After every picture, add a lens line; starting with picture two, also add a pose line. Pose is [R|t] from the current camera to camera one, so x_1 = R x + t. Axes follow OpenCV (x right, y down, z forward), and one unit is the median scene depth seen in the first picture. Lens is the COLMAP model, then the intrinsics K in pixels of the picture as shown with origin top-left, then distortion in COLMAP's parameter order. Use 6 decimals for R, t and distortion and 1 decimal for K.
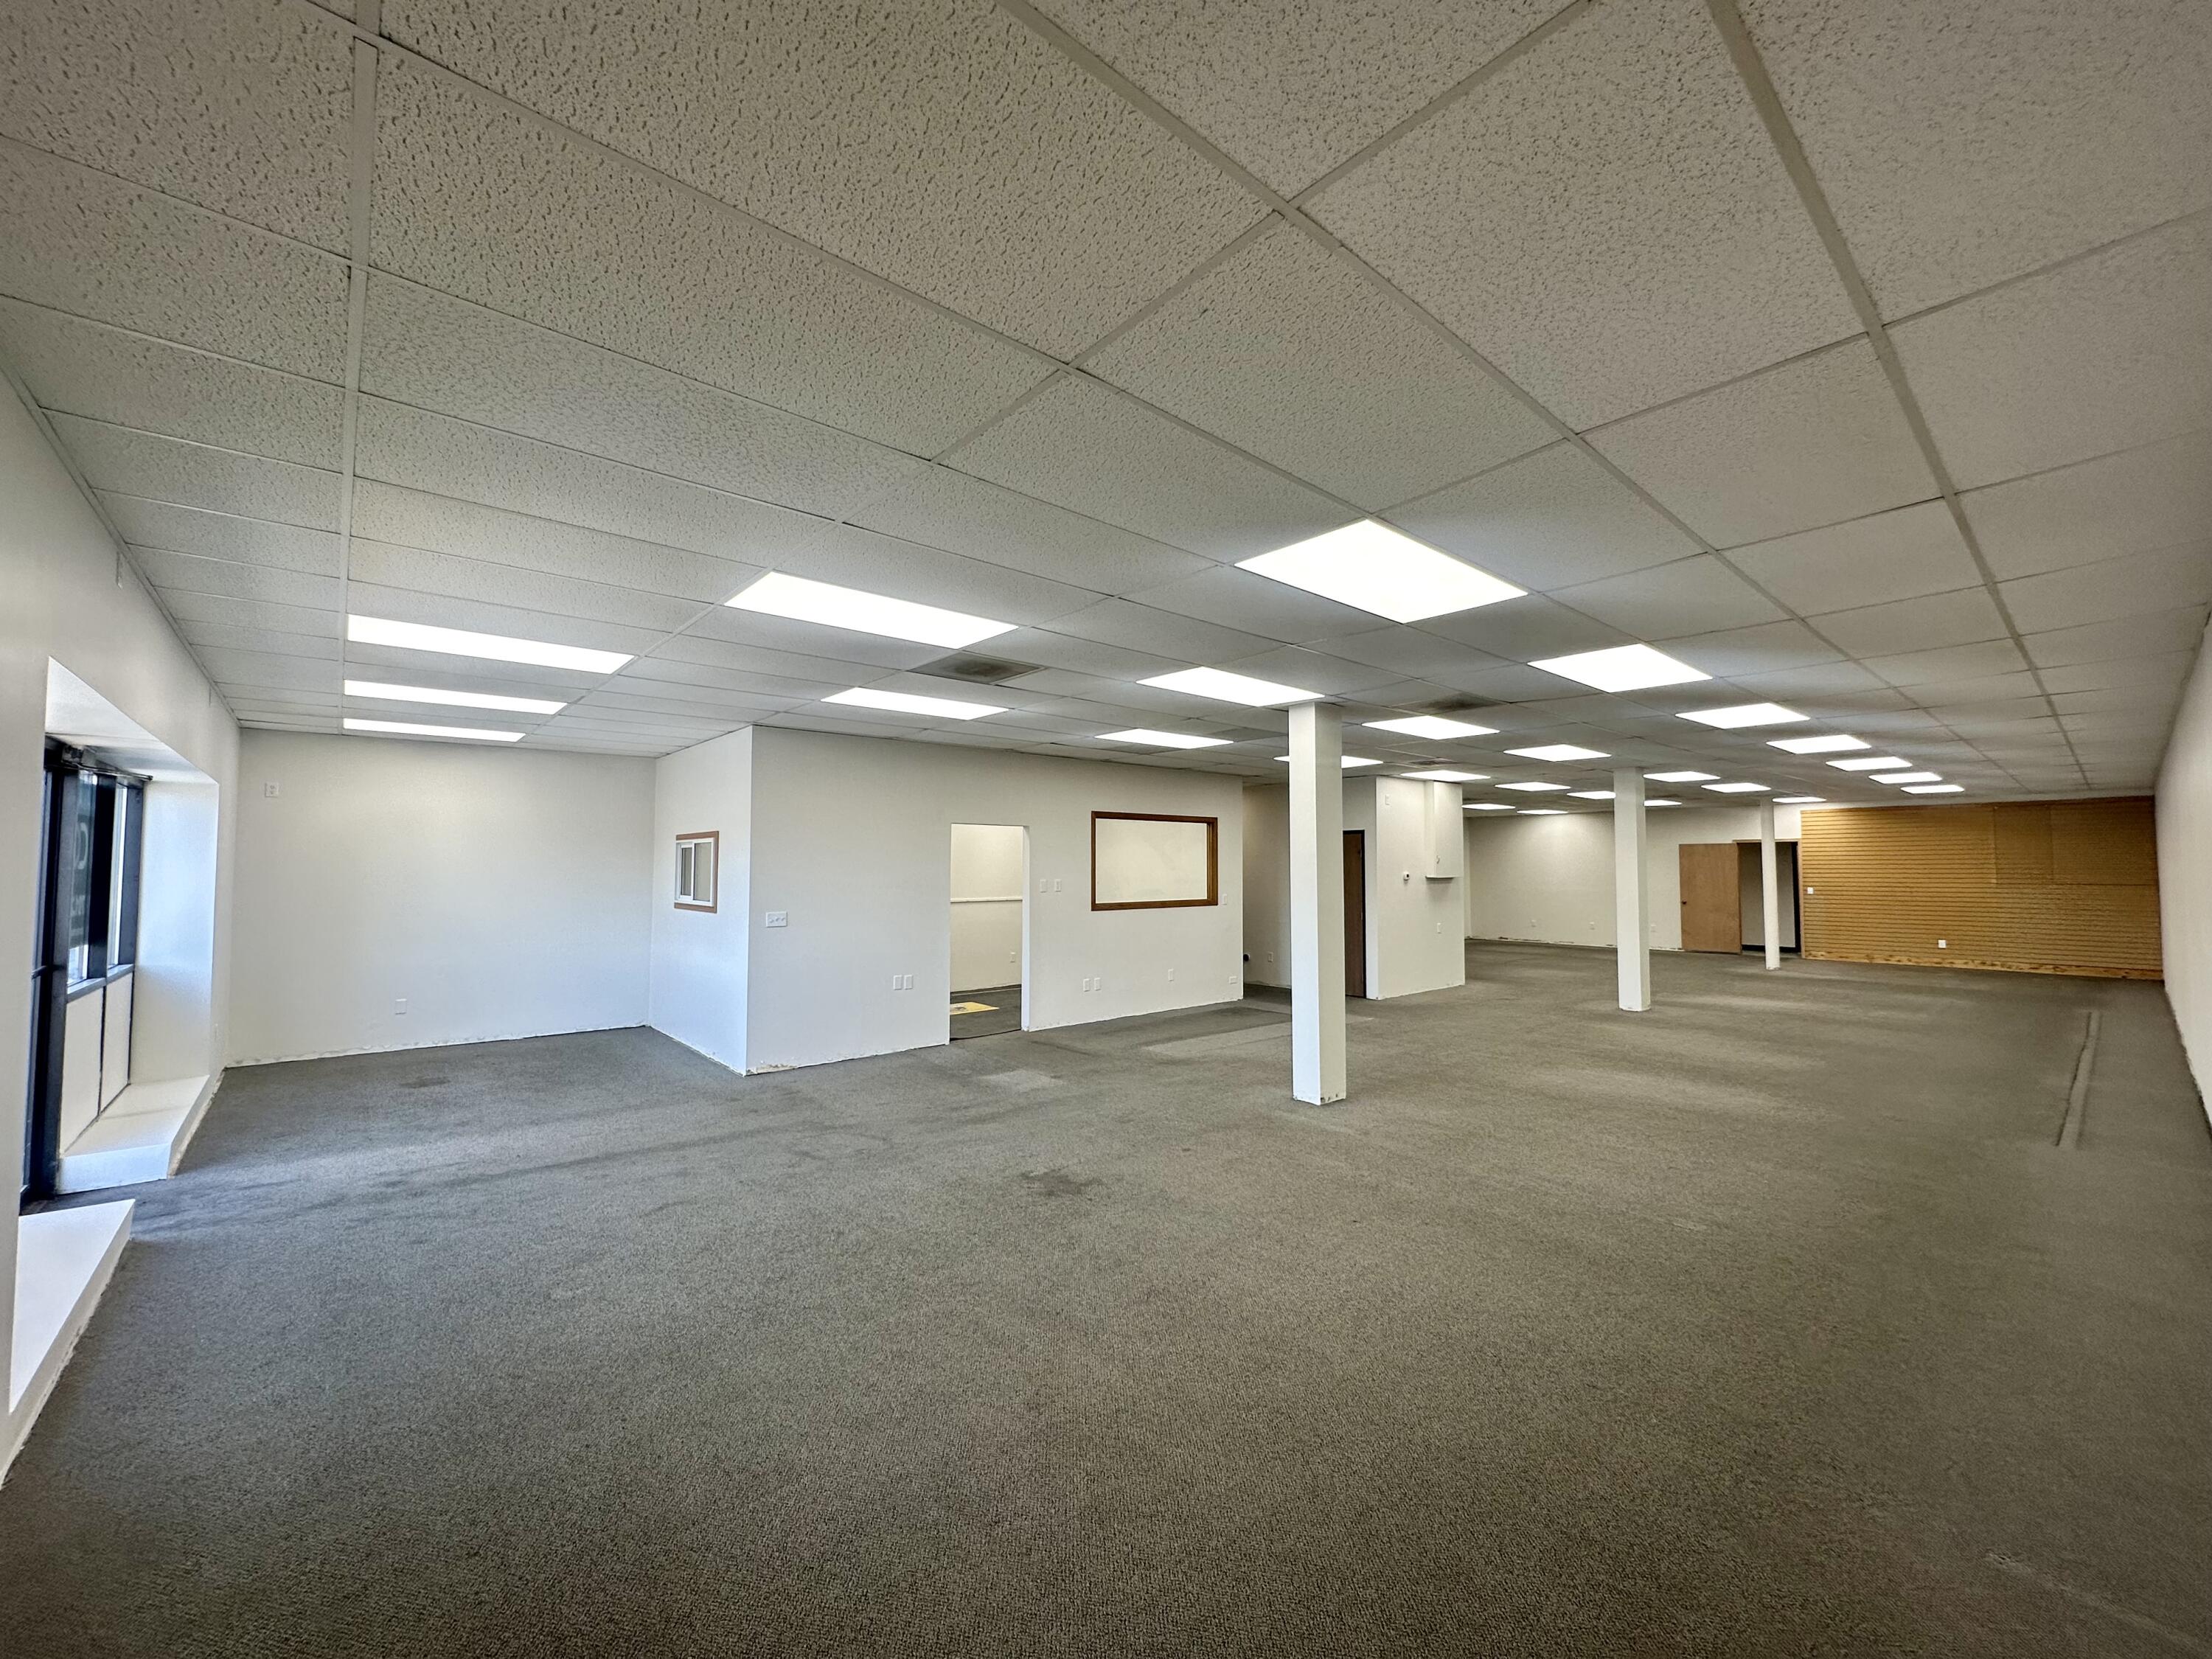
lens RADIAL K [[896.6, 0, 1101.9], [0, 896.6, 830.3], [0, 0, 1]] dist [-0.002611, -0.000135]
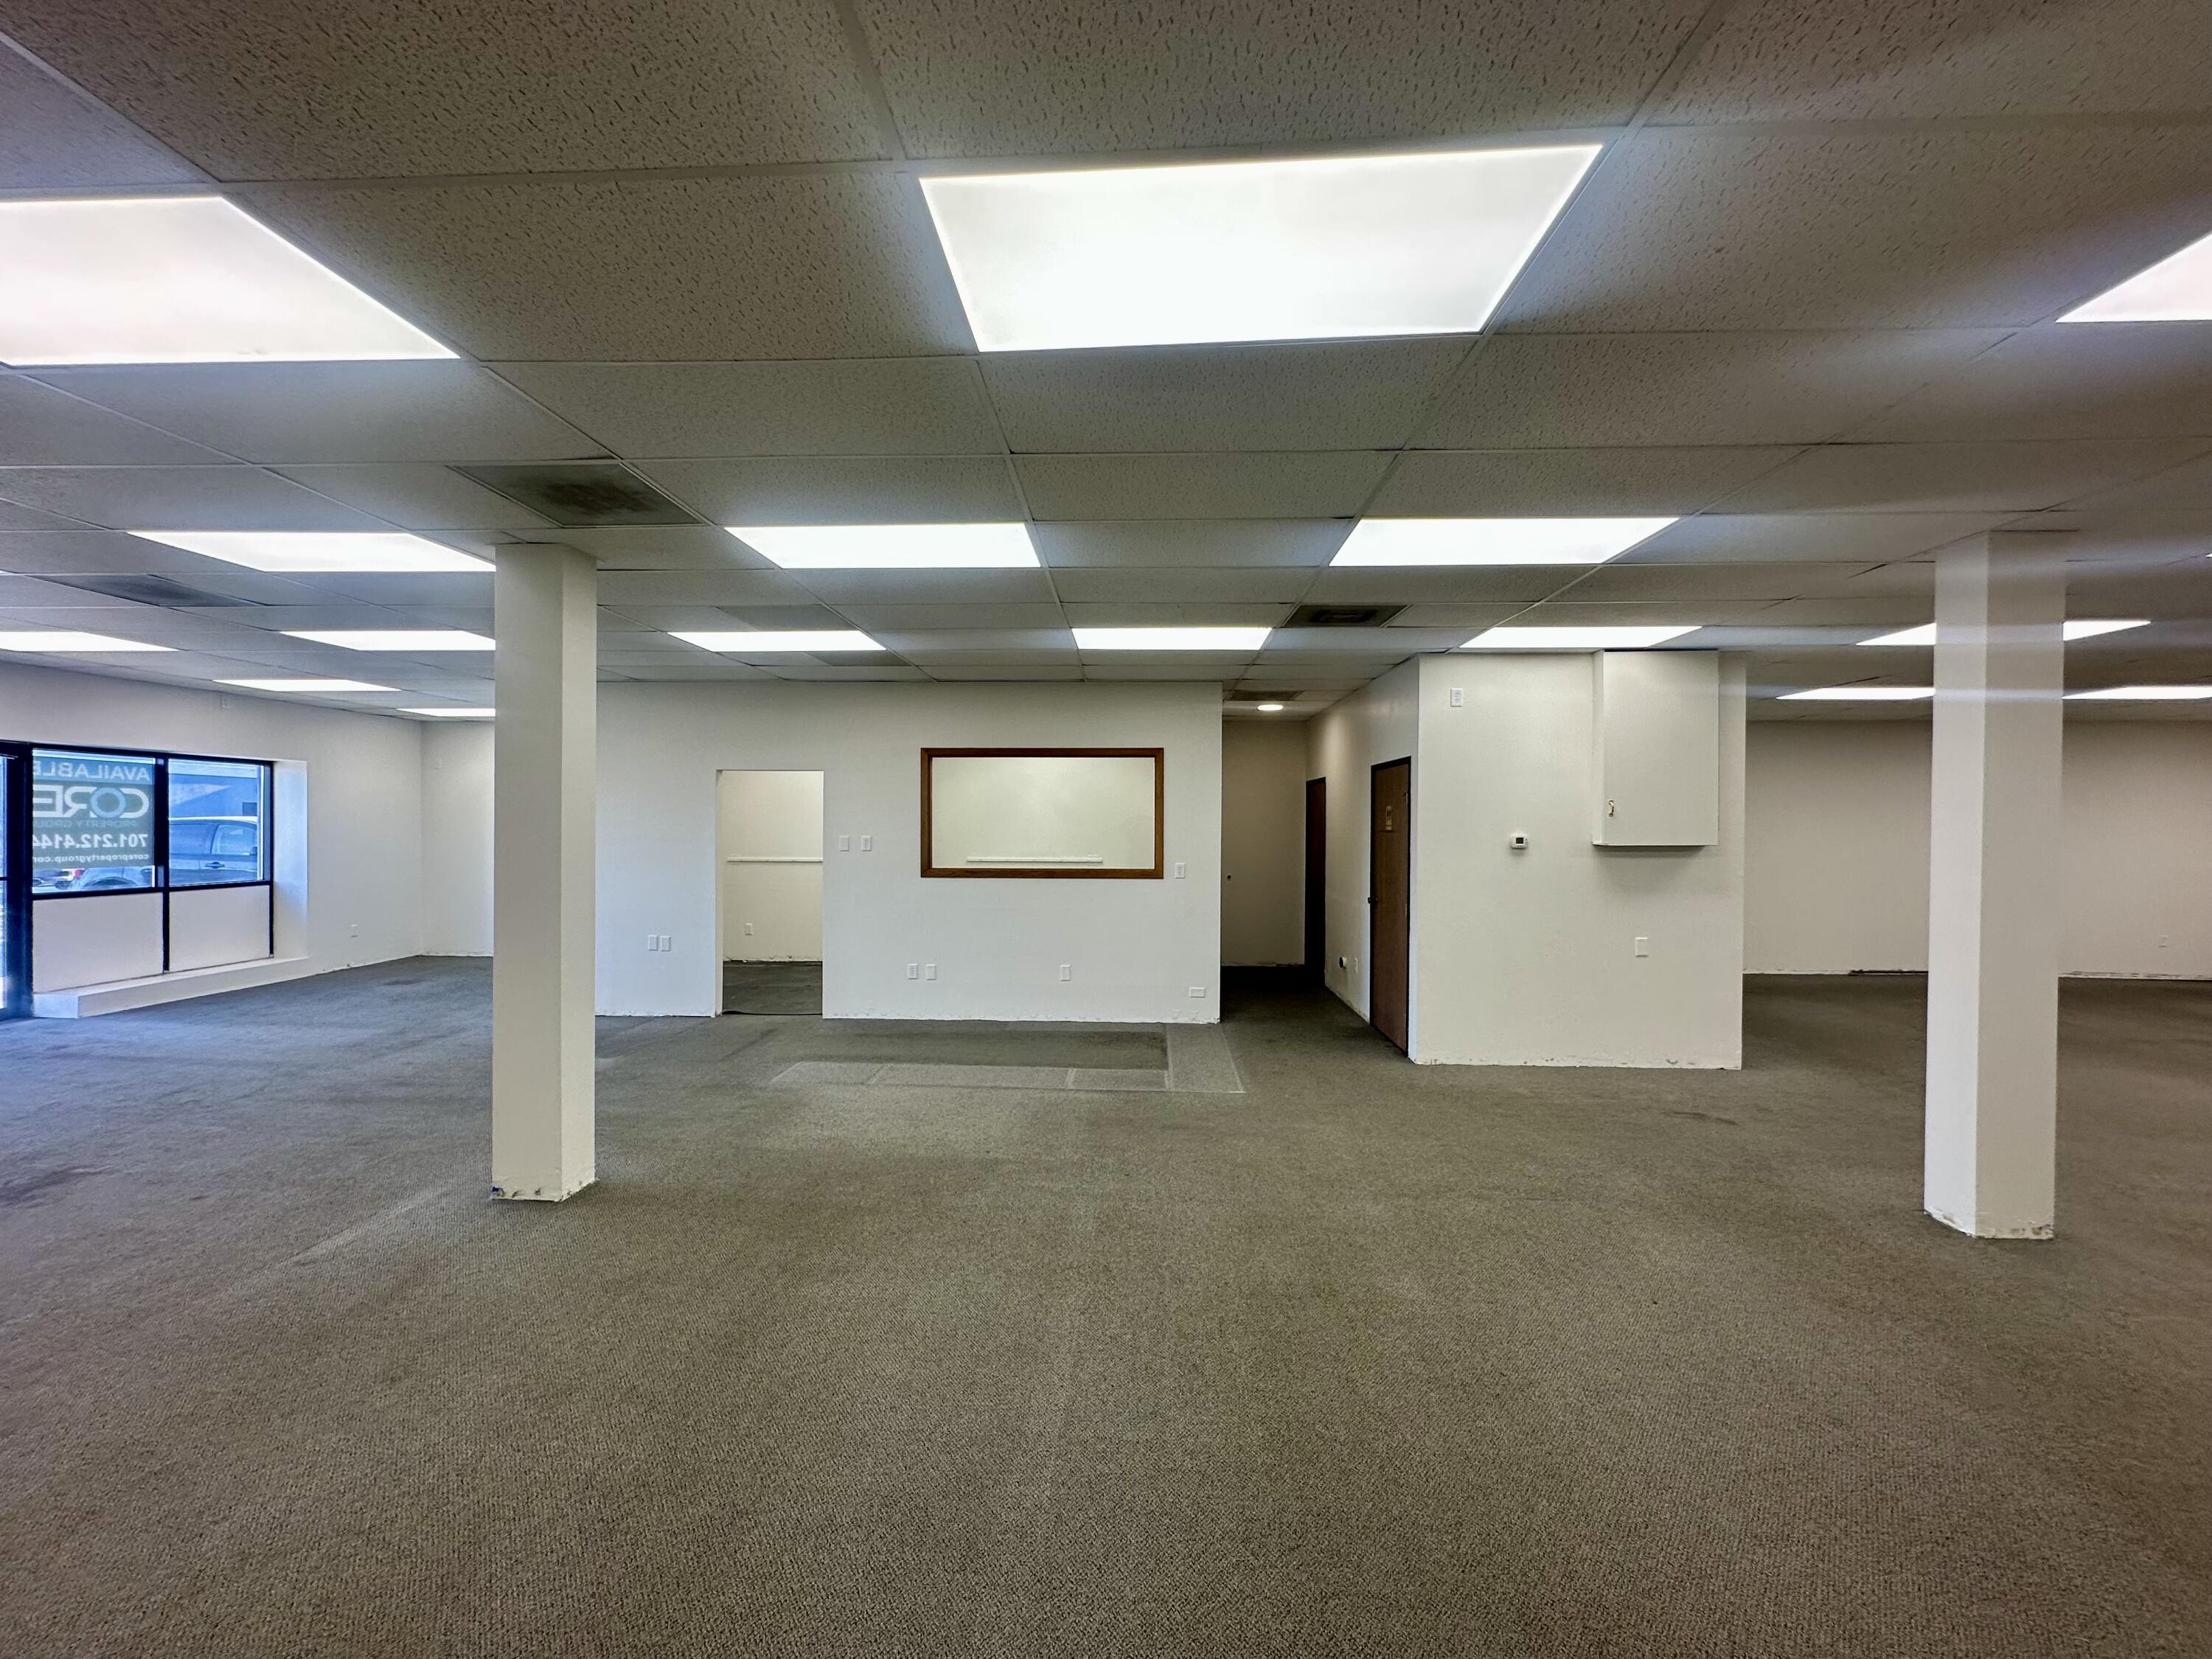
lens RADIAL K [[896.6, 0, 1104.7], [0, 896.6, 823.9], [0, 0, 1]] dist [-0.002611, -0.000135]
pose [[0.722099, 0.006865, -0.691755, 0.627070], [0.023804, 0.999112, 0.034763, 0.020508], [0.691380, -0.041569, 0.721295, 0.544256]]
